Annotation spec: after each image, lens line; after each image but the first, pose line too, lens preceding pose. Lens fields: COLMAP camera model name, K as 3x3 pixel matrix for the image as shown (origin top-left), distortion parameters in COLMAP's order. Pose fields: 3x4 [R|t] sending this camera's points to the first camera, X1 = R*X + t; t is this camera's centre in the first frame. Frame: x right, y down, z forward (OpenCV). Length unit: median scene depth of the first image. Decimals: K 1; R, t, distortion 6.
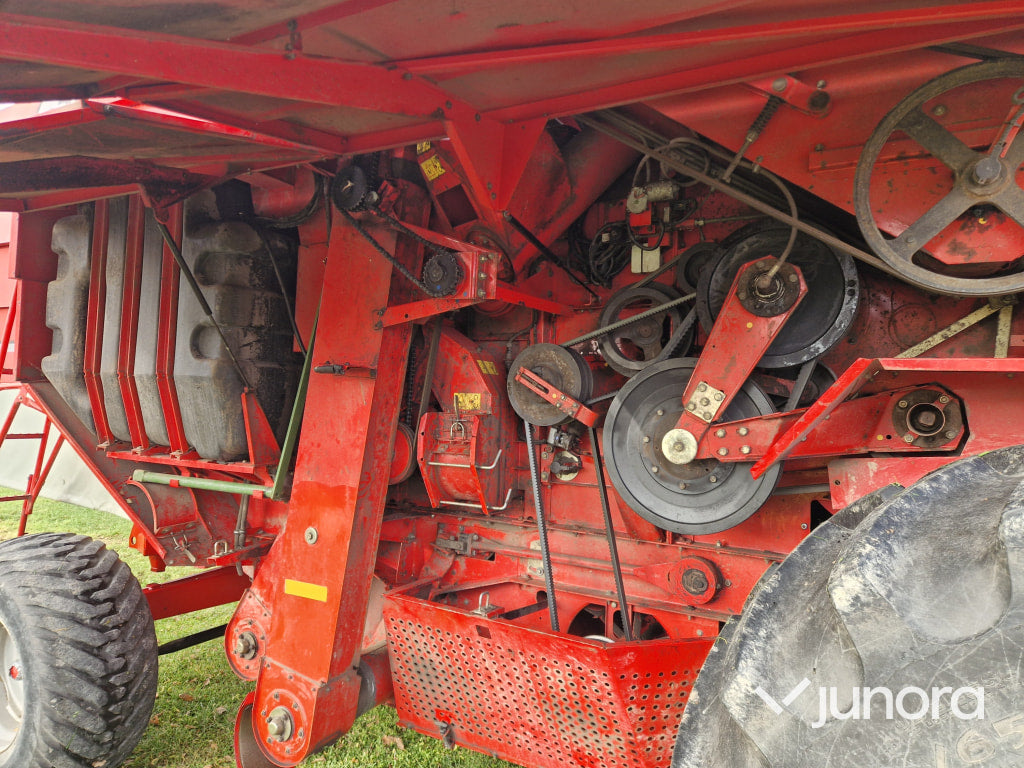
lens RADIAL K [[672.6, 0, 504.8], [0, 672.6, 364.1], [0, 0, 1]] dist [0.061539, -0.055880]
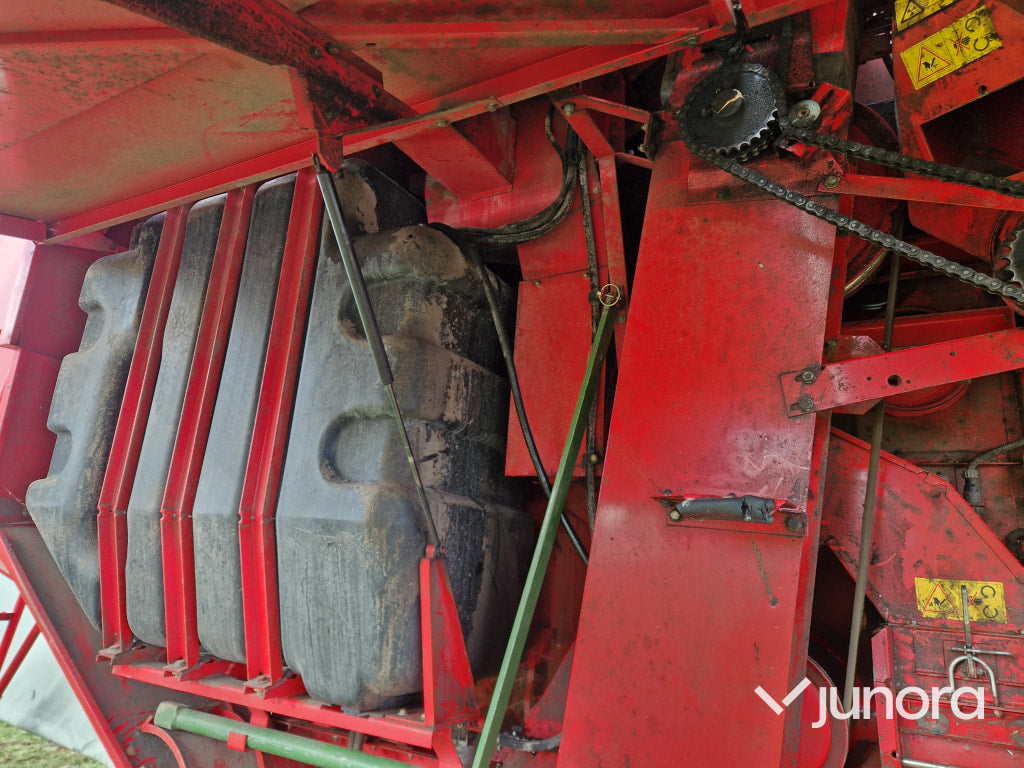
lens RADIAL K [[672.6, 0, 504.8], [0, 672.6, 364.1], [0, 0, 1]] dist [0.061539, -0.055880]
pose [[0.999431, 0.024464, -0.023228, -0.300252], [-0.029126, 0.973165, -0.228258, 0.015531], [0.017021, 0.228805, 0.973323, 0.477895]]
